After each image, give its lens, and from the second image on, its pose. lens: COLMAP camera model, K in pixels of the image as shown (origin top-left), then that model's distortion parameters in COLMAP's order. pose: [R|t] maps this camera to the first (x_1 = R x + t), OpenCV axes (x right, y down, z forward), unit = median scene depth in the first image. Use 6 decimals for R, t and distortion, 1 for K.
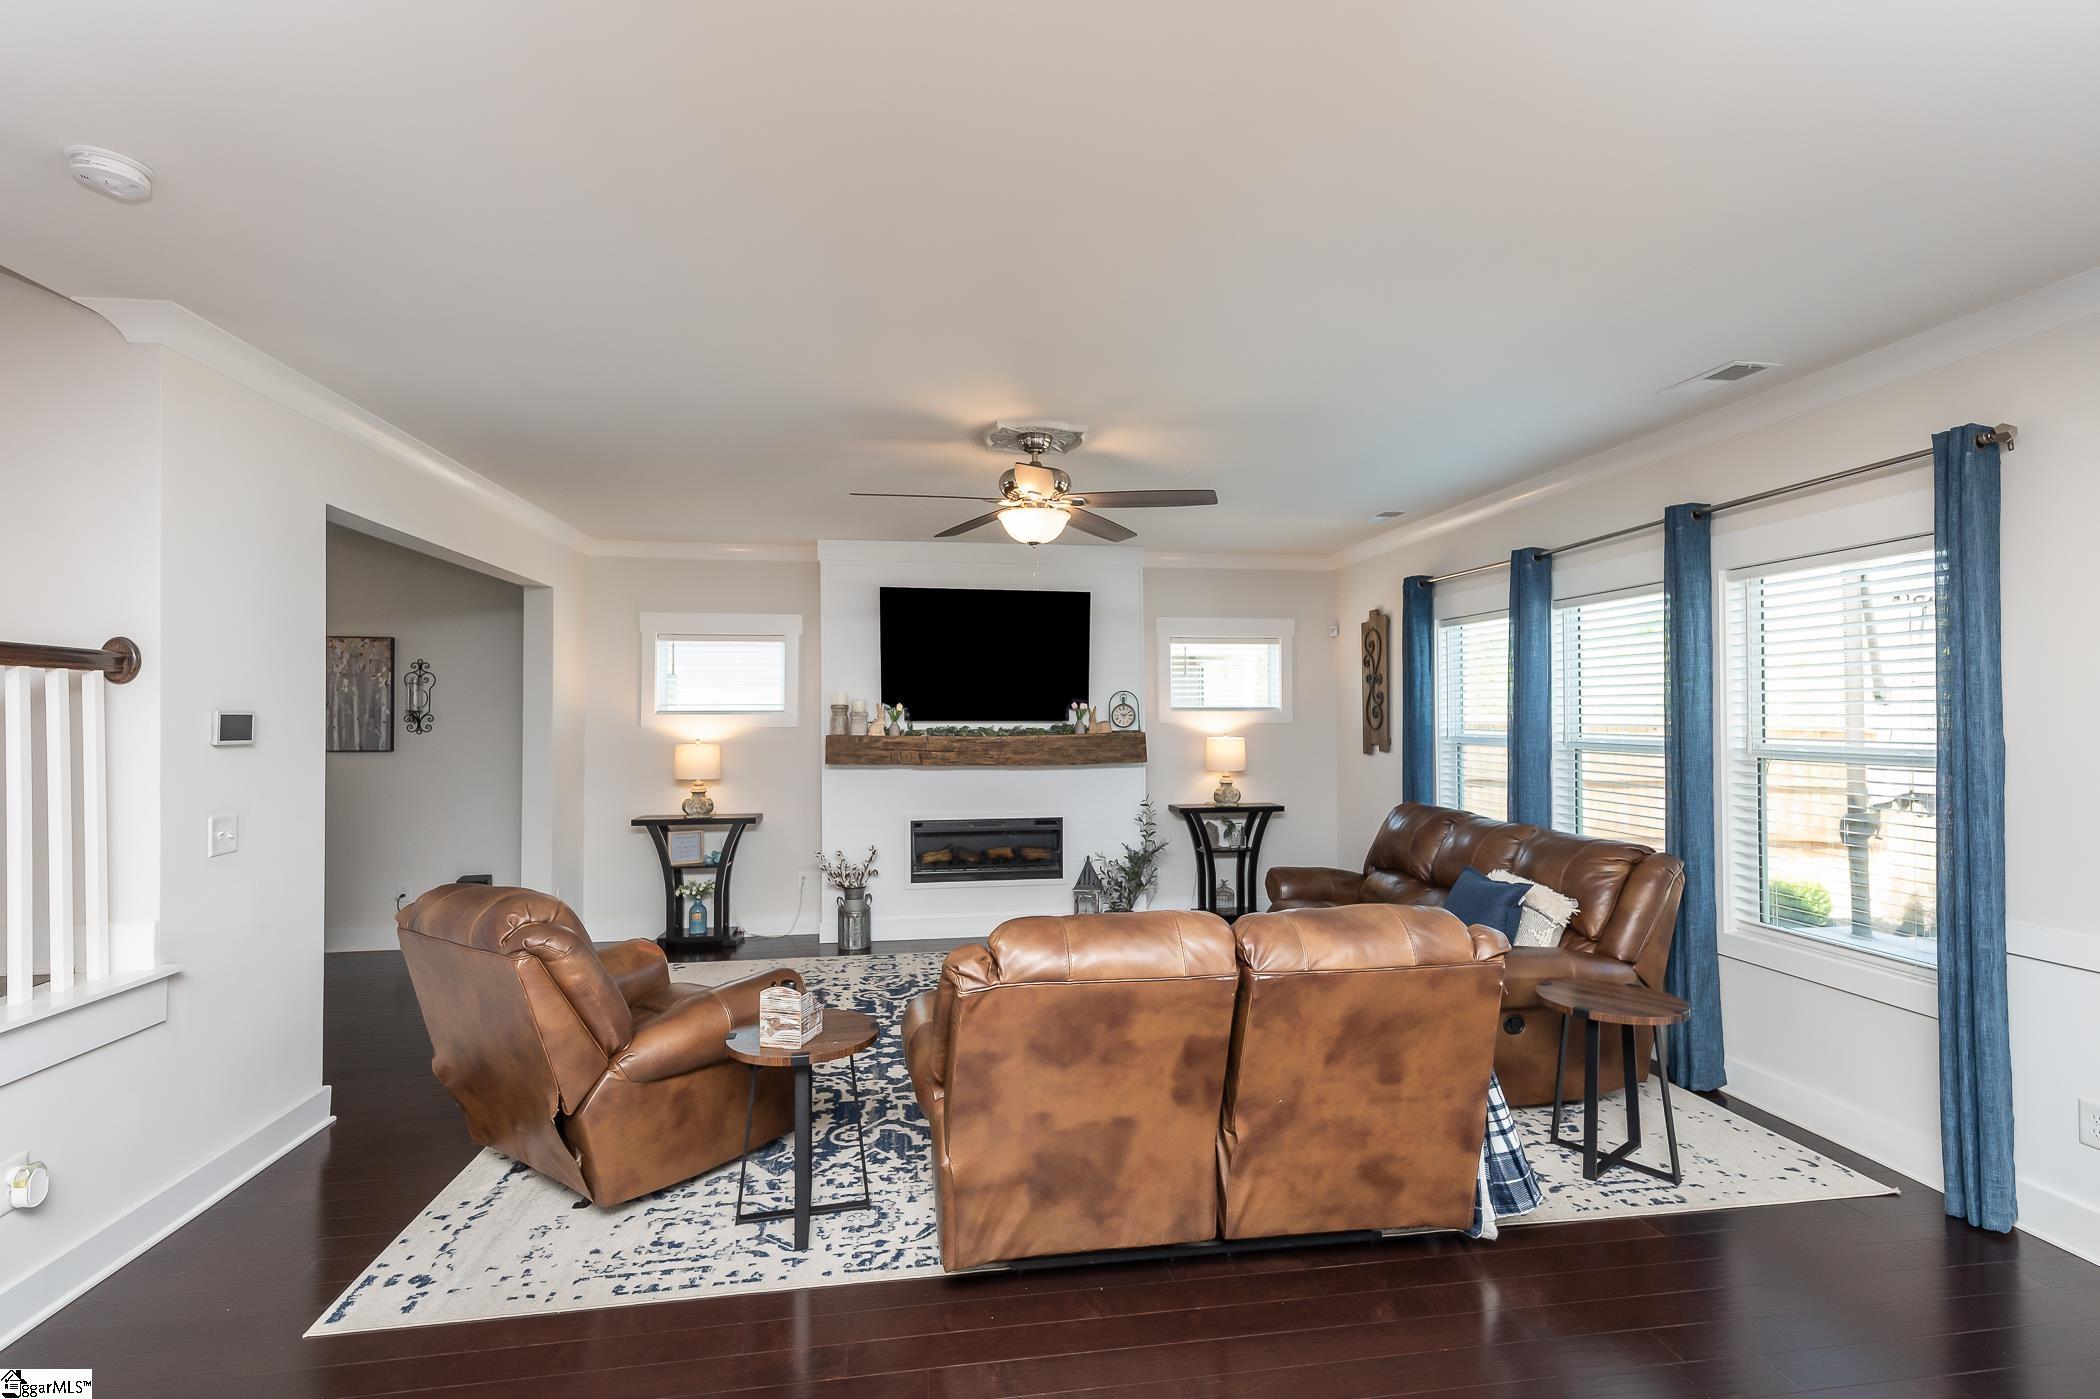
lens RADIAL K [[964.9, 0, 1040.1], [0, 964.9, 707.5], [0, 0, 1]] dist [0.013089, -0.000275]
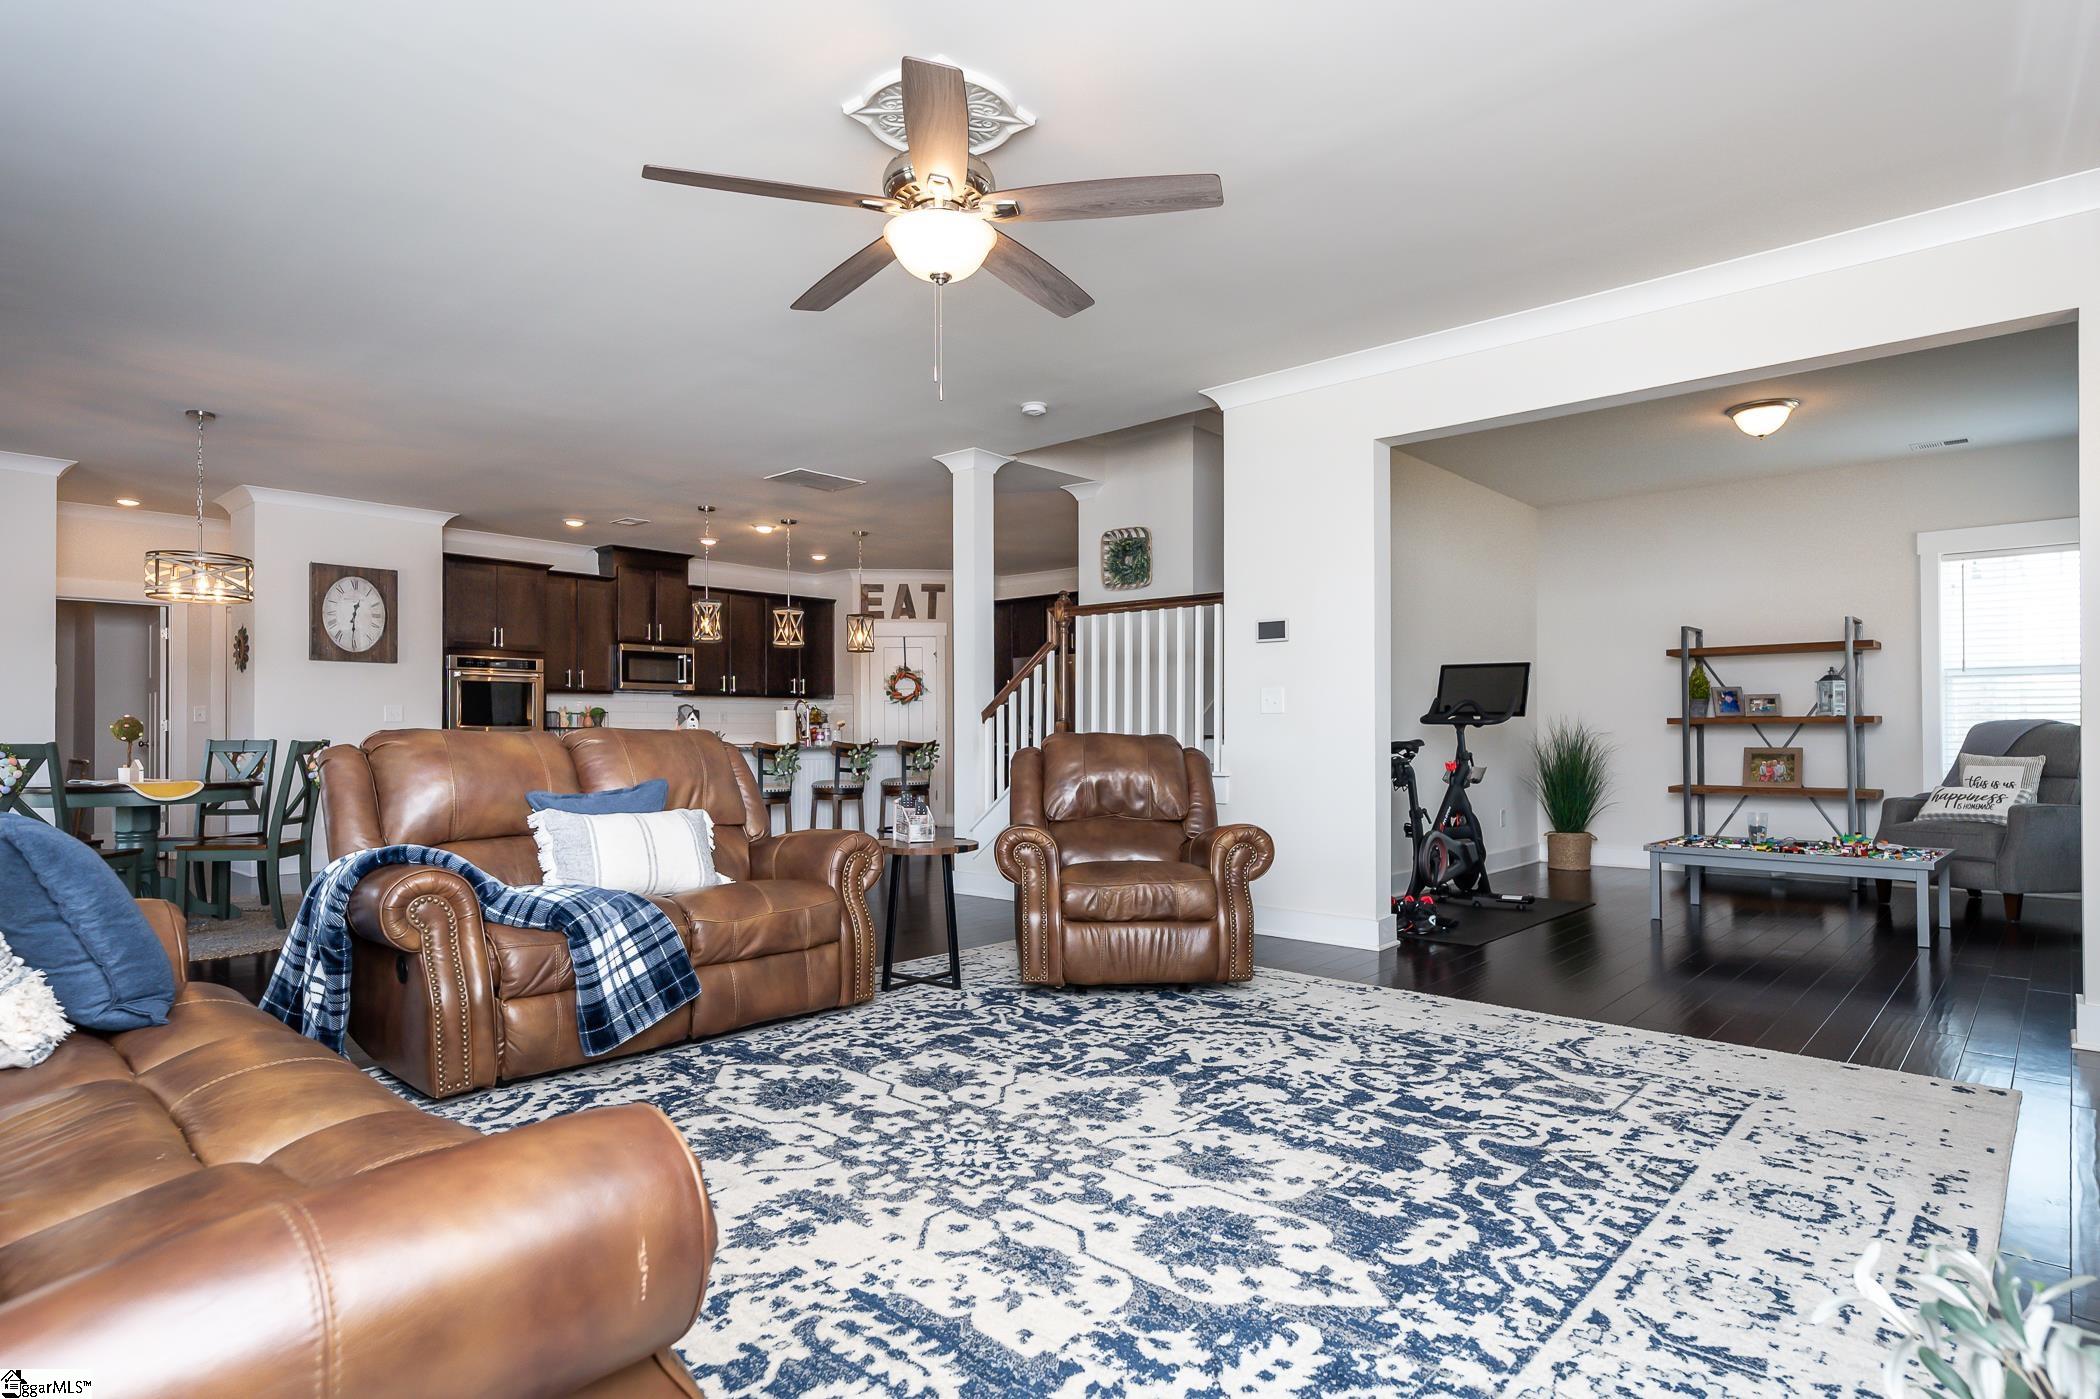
lens RADIAL K [[1105.5, 0, 1066.8], [0, 1105.5, 717.1], [0, 0, 1]] dist [0.012667, 0.001020]
pose [[-0.753148, 0.003665, -0.657840, 0.559148], [0.016570, 0.999773, -0.013400, 0.179169], [0.657642, -0.020992, -0.753038, 2.141718]]
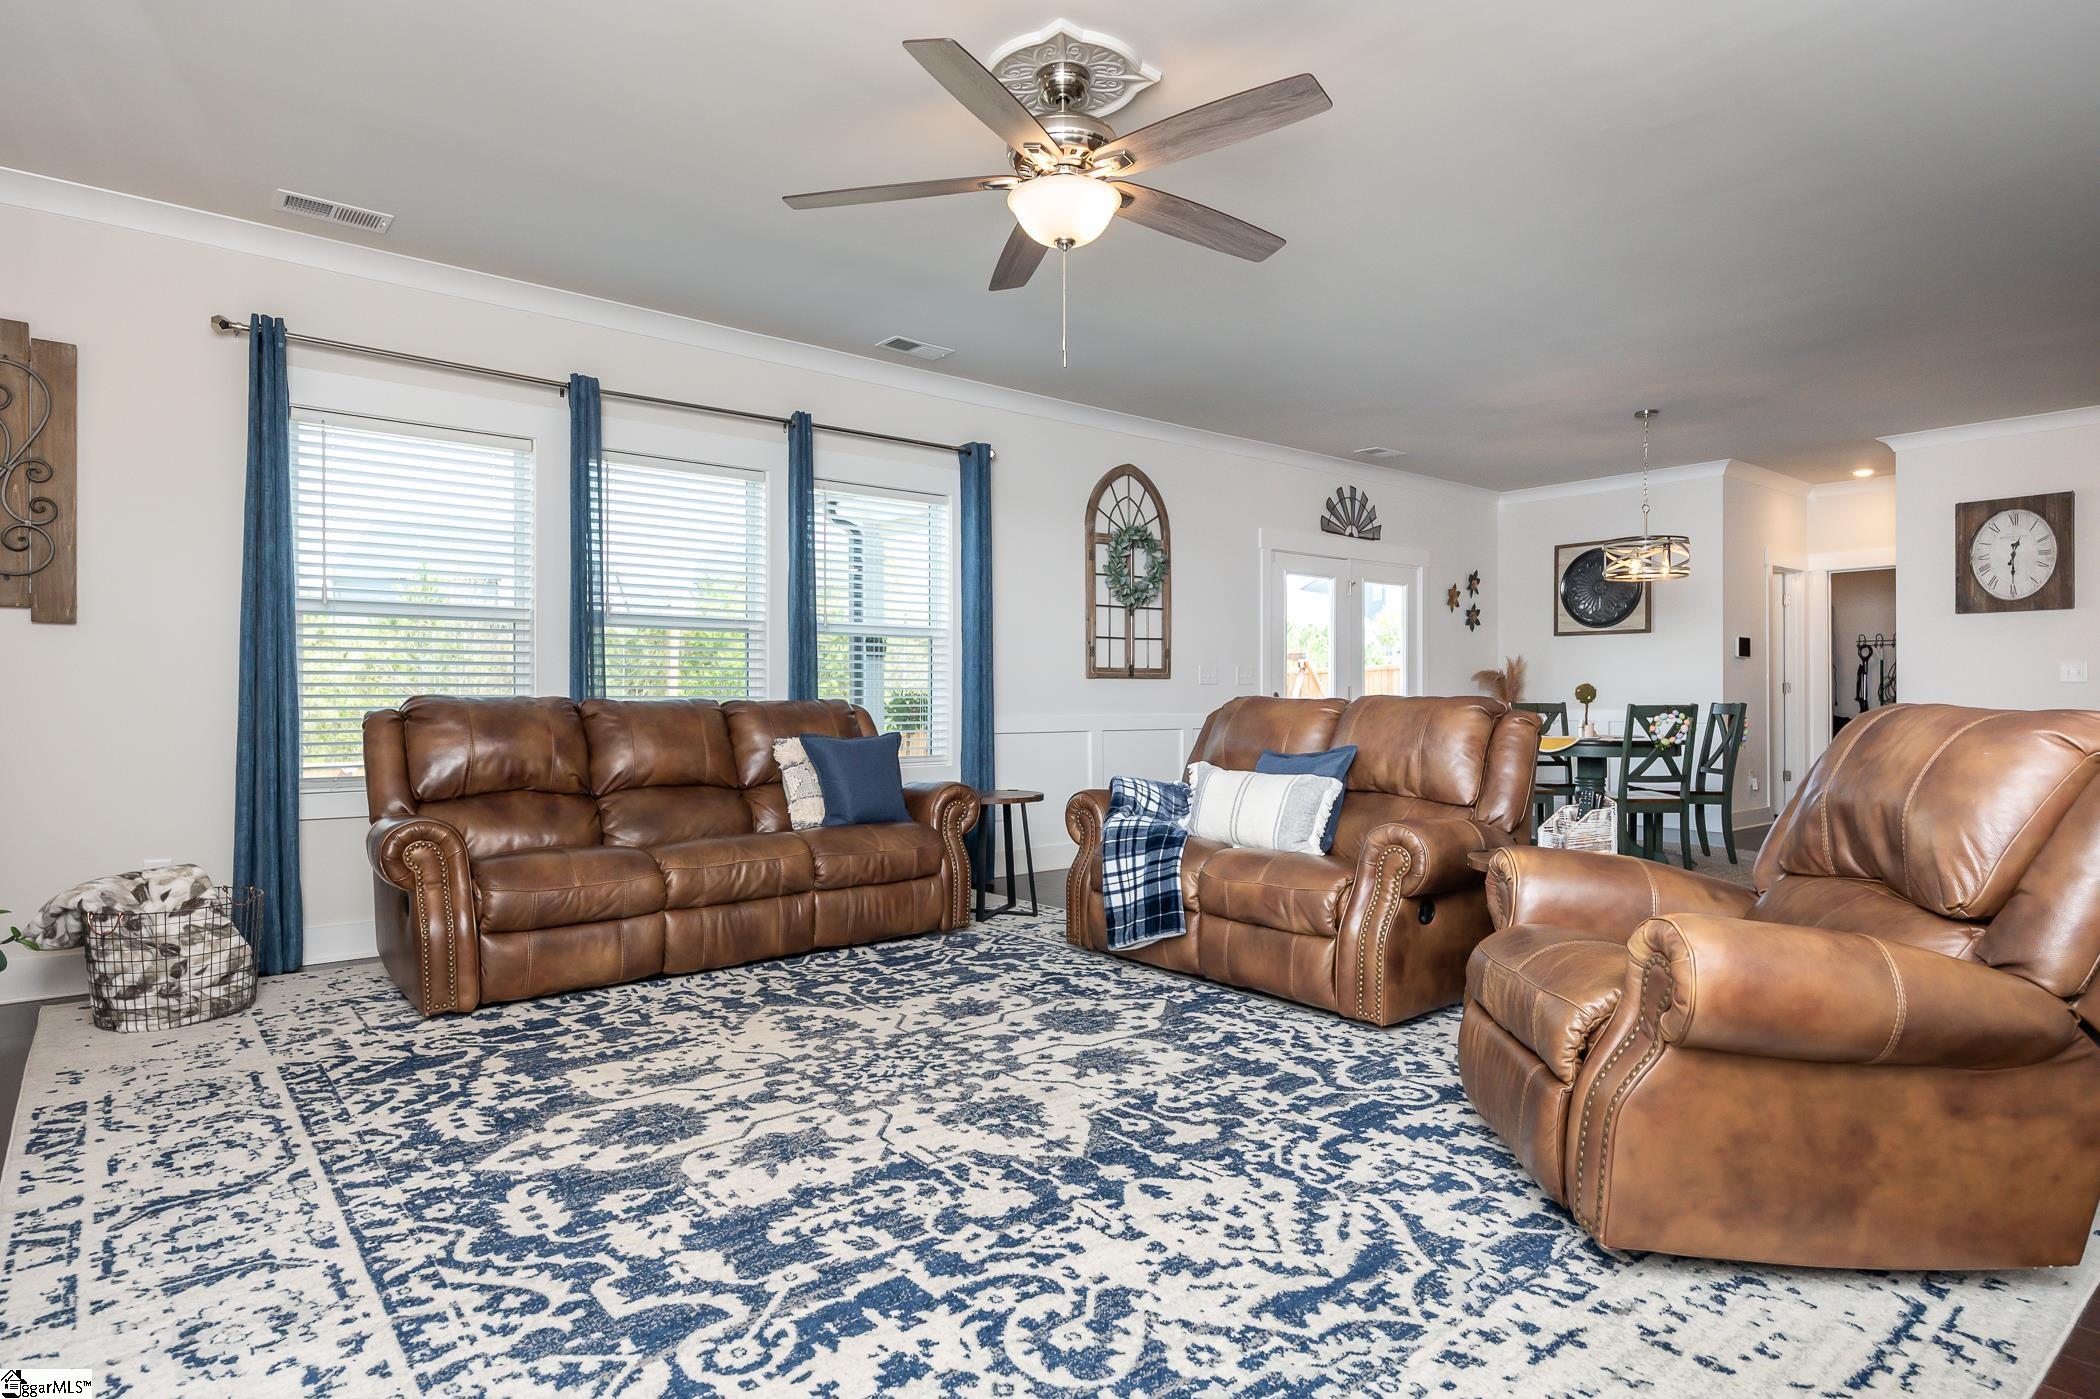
lens RADIAL K [[1167.1, 0, 1062.6], [0, 1167.1, 700.6], [0, 0, 1]] dist [0.006509, -0.000811]
pose [[-0.536950, 0.004845, 0.843600, -0.874221], [-0.003660, 0.999961, -0.008072, 0.187127], [-0.843606, -0.007422, -0.536911, 1.876264]]
